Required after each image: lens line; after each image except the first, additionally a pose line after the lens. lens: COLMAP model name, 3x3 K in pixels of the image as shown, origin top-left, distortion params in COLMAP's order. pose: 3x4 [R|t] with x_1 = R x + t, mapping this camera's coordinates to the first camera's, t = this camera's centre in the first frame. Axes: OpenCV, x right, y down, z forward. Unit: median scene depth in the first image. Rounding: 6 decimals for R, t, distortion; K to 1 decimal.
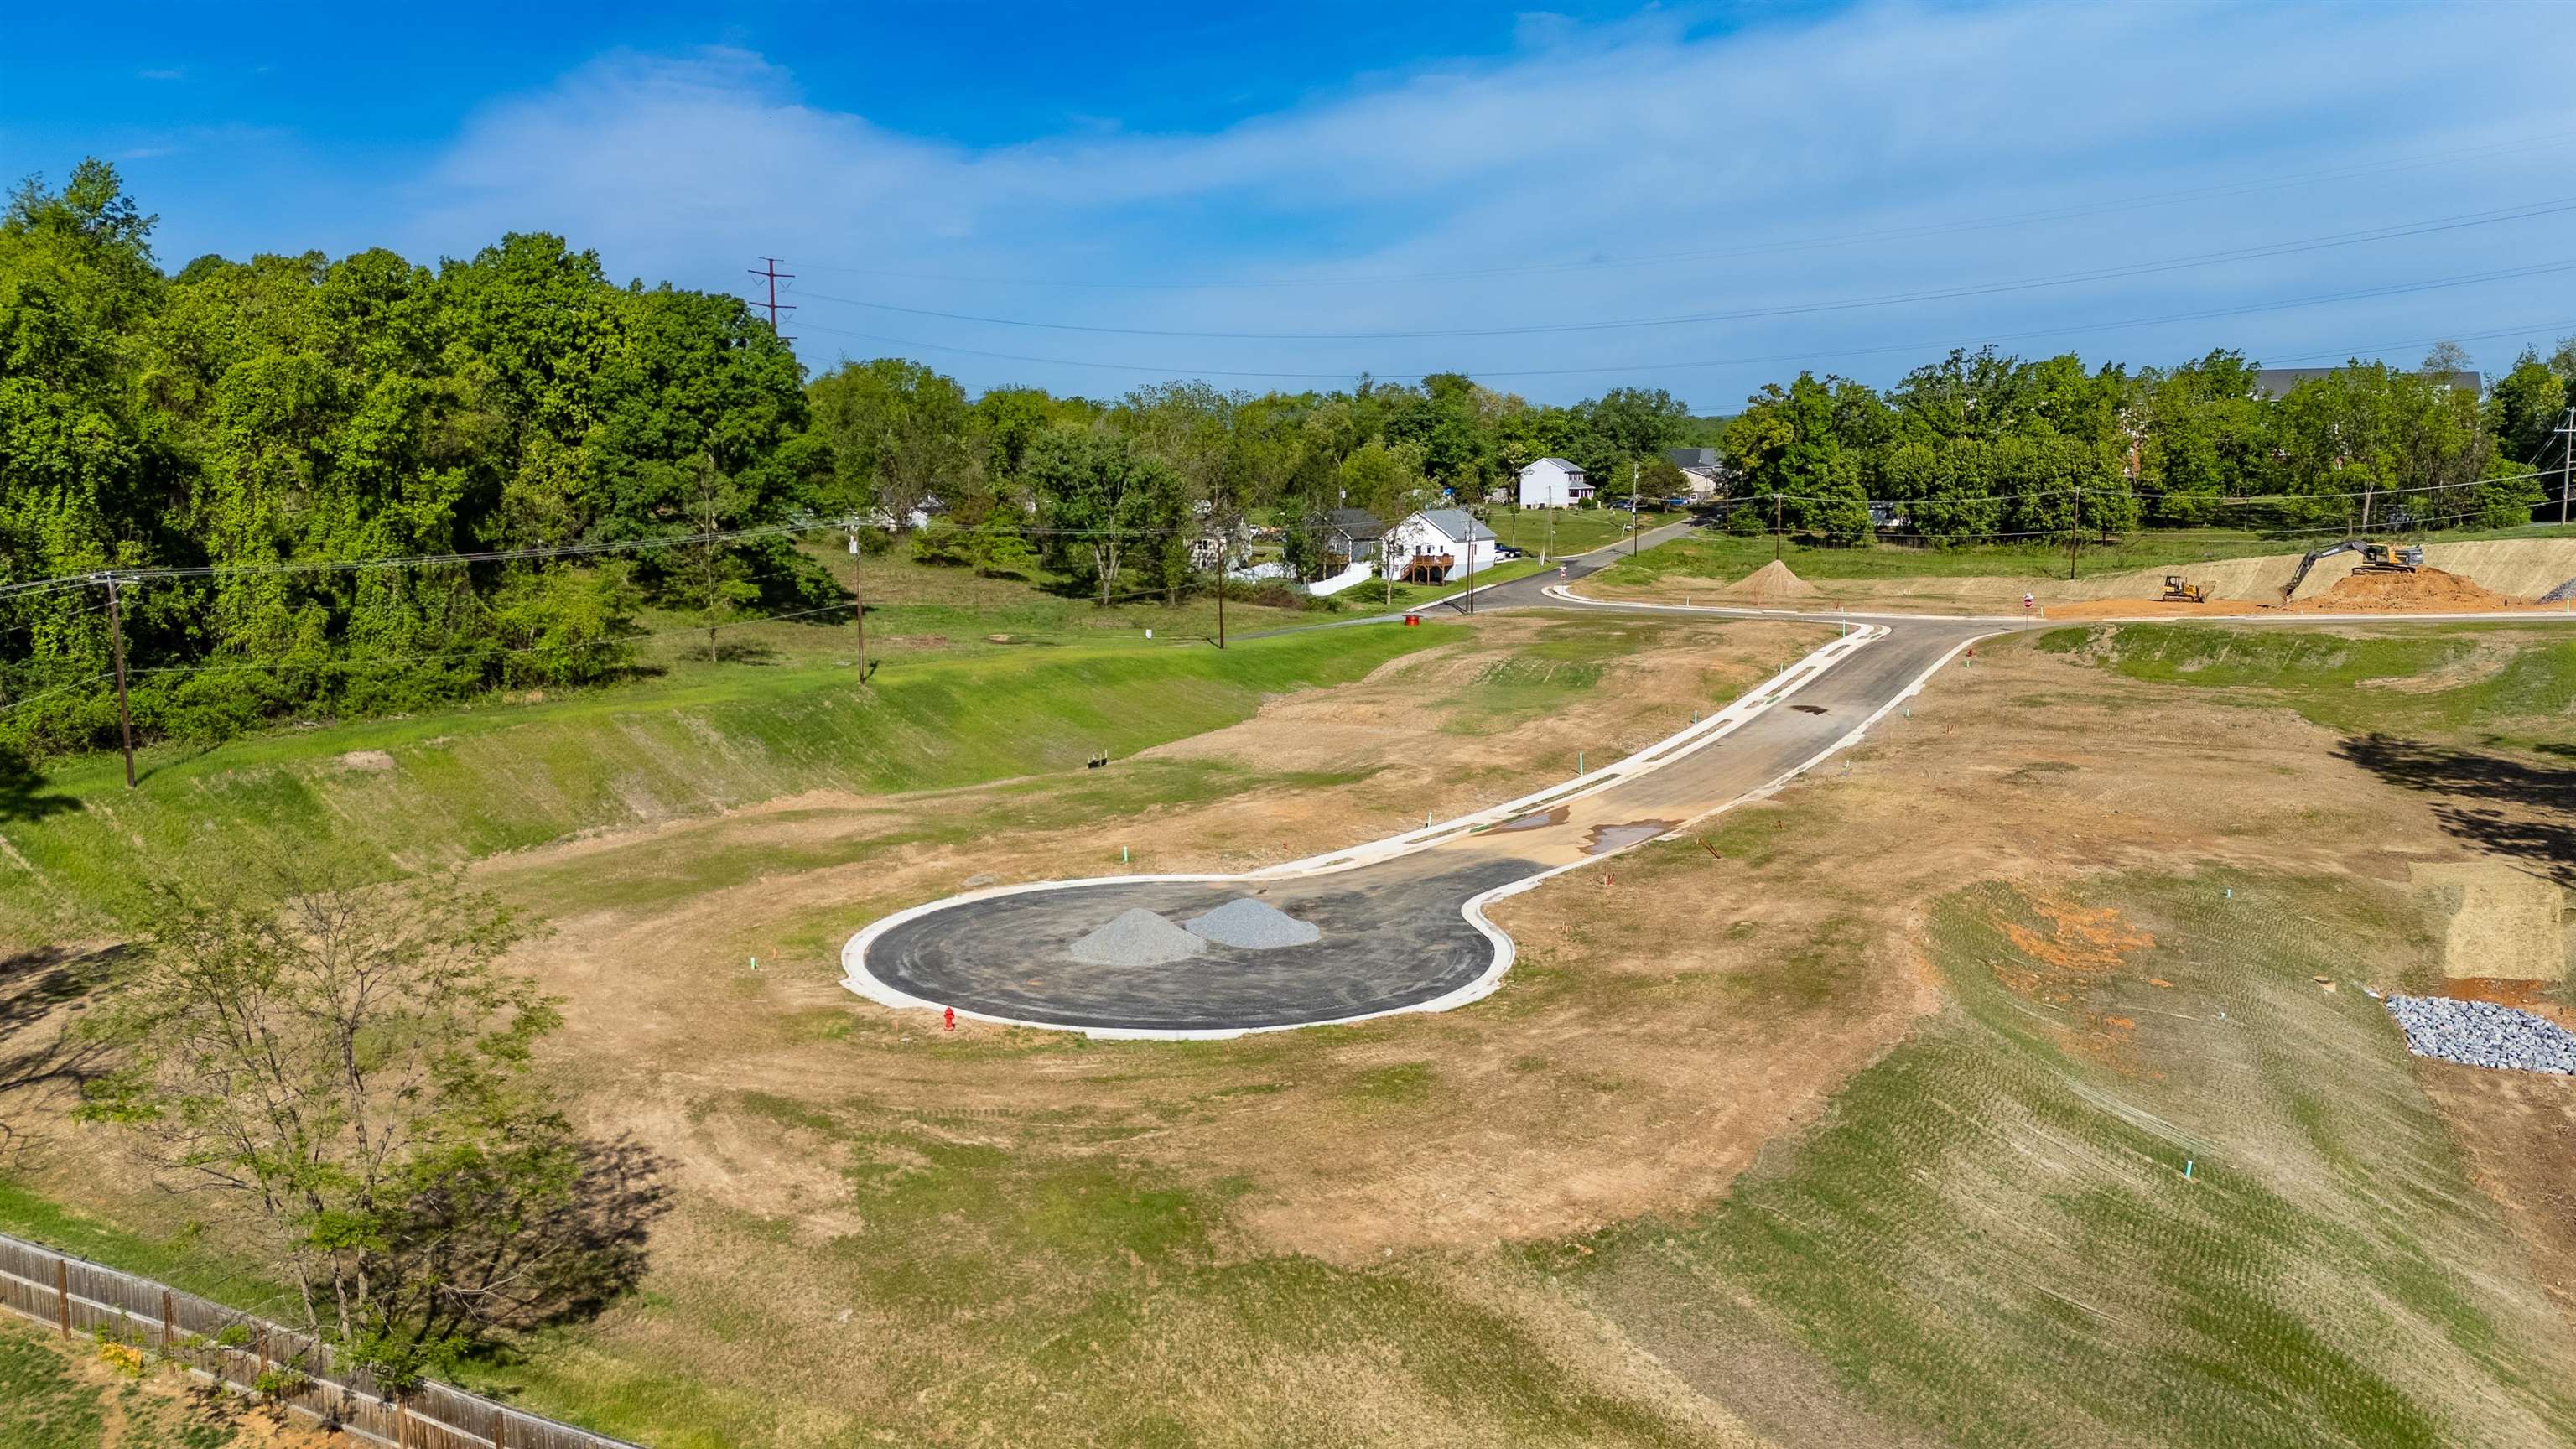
lens RADIAL K [[1880.6, 0, 1288.0], [0, 1880.6, 724.5], [0, 0, 1]] dist [0.135673, -0.197910]
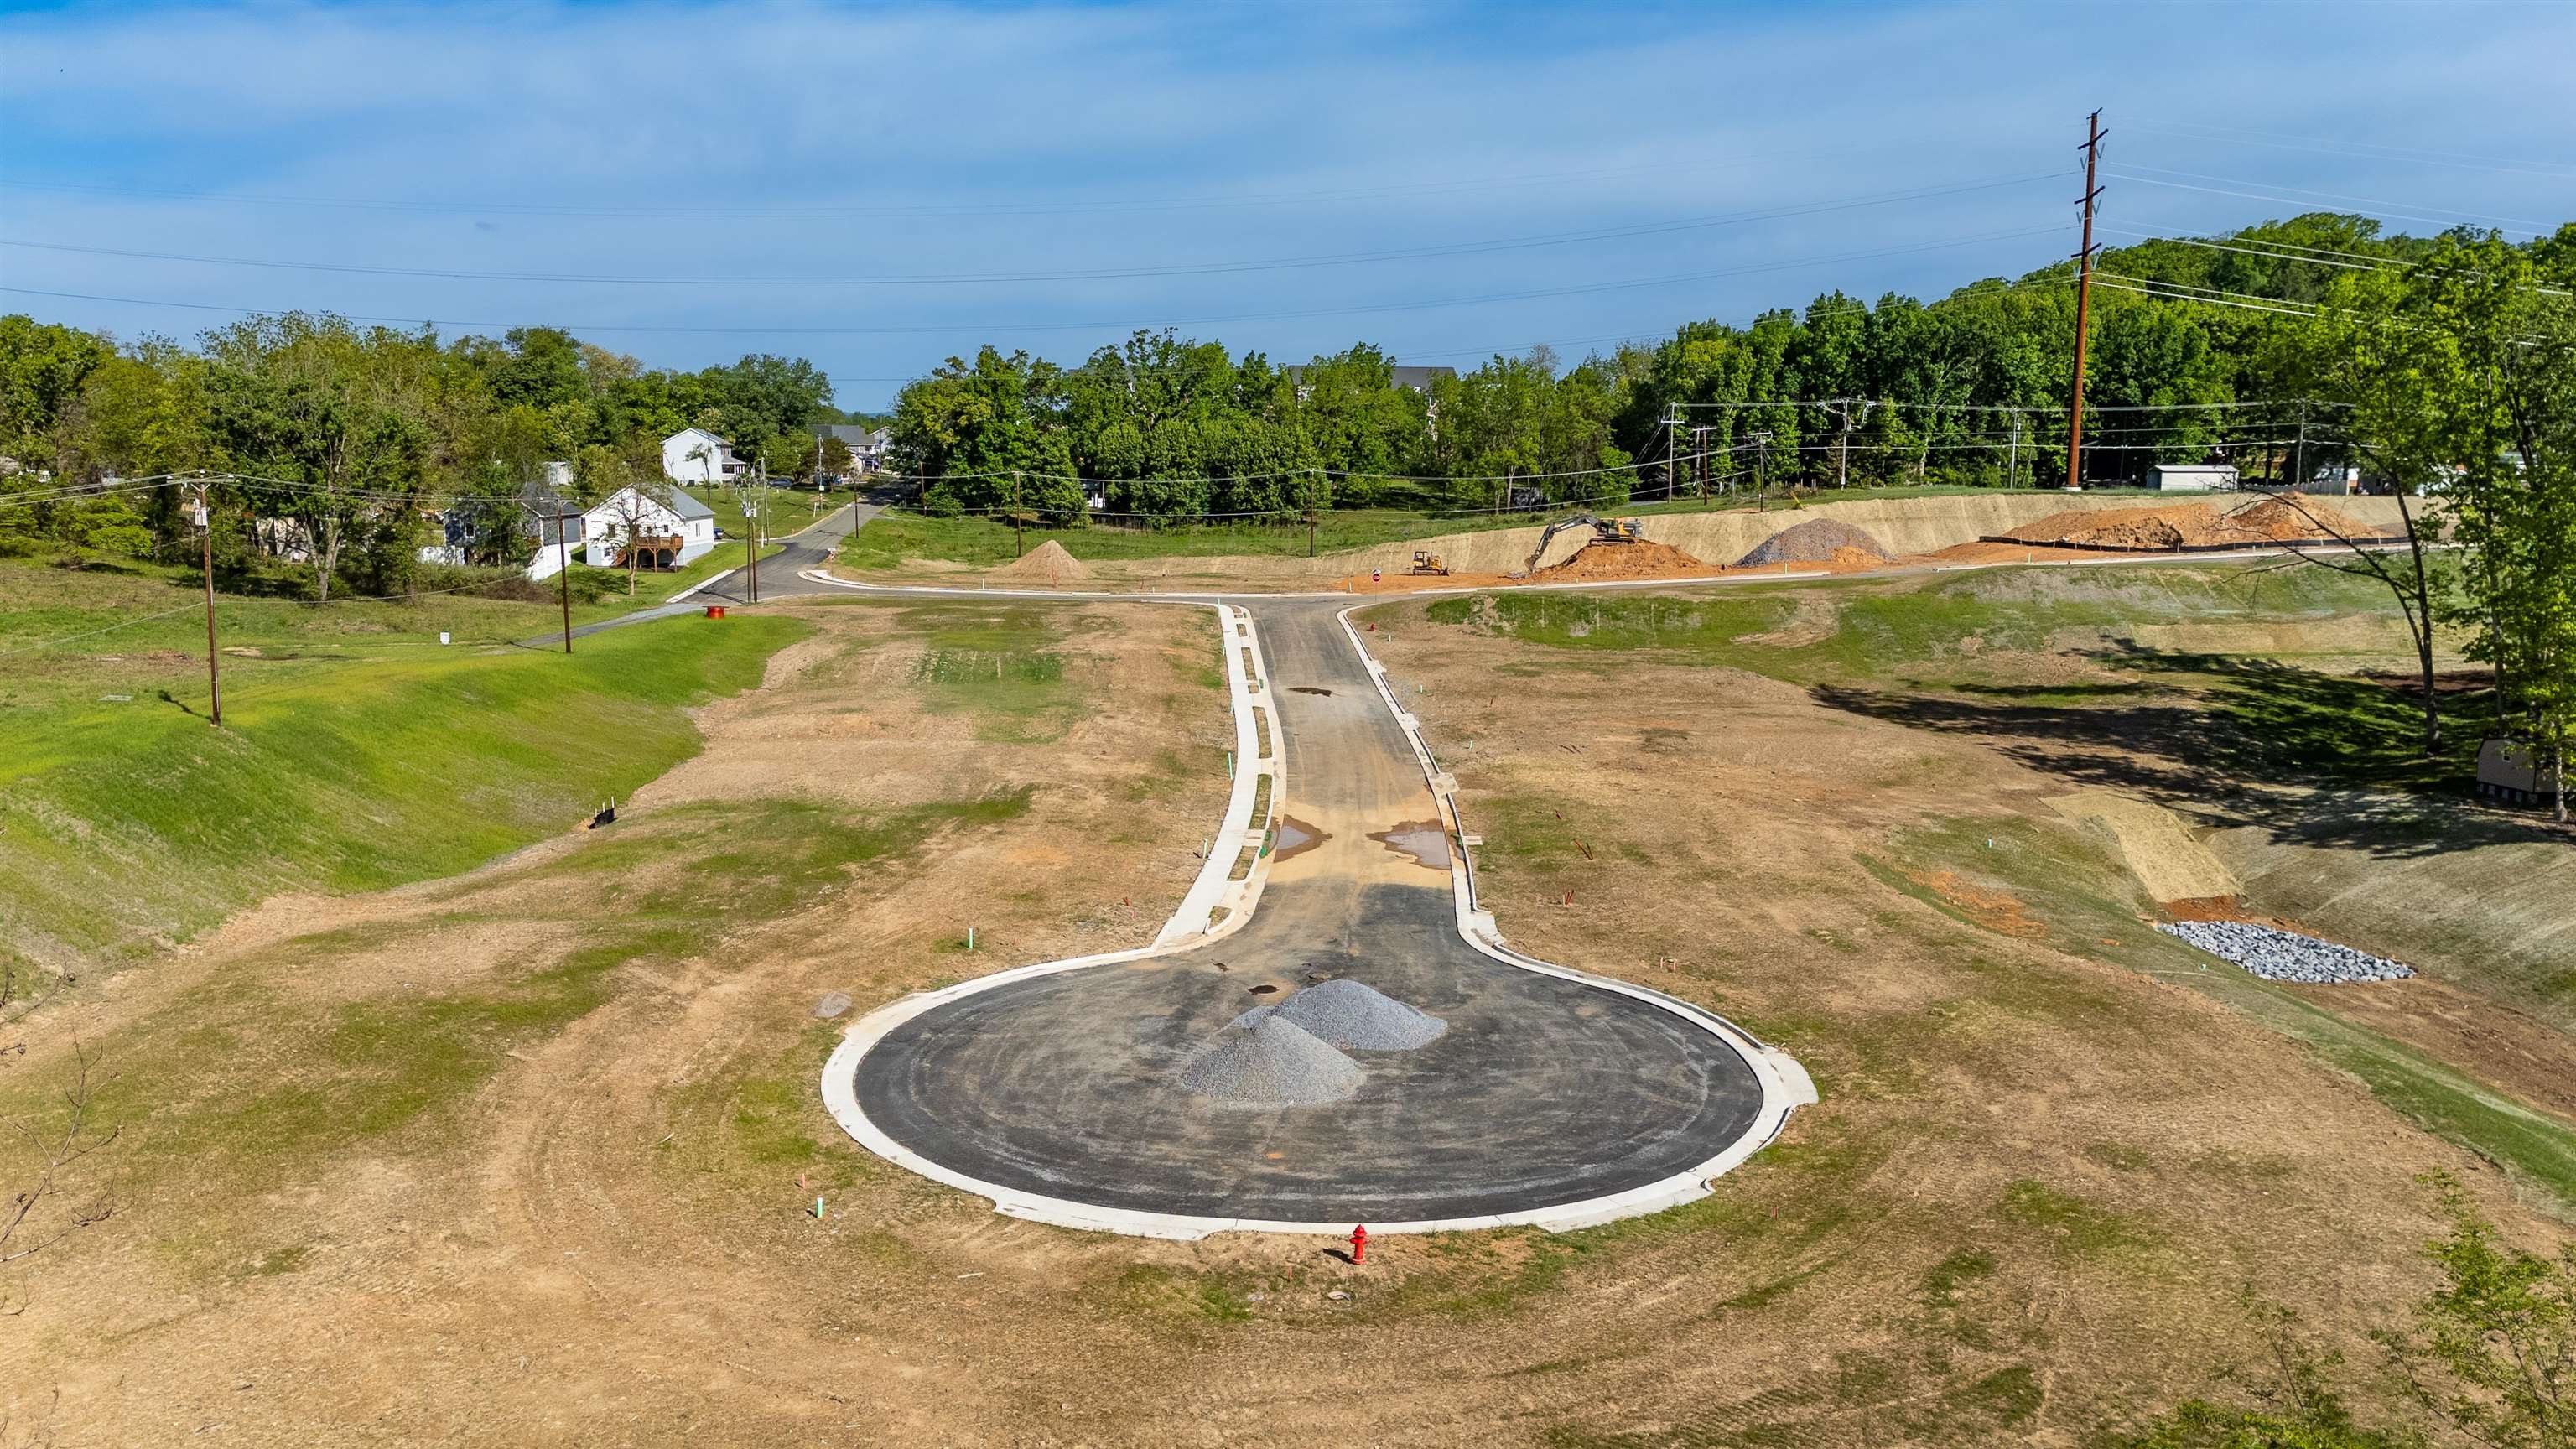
lens RADIAL K [[1880.6, 0, 1288.0], [0, 1880.6, 724.5], [0, 0, 1]] dist [0.135673, -0.197910]
pose [[0.849378, -0.063124, 0.523996, -0.128469], [0.060435, 0.997924, 0.022253, -0.007300], [-0.524313, 0.012766, 0.851430, 0.120417]]
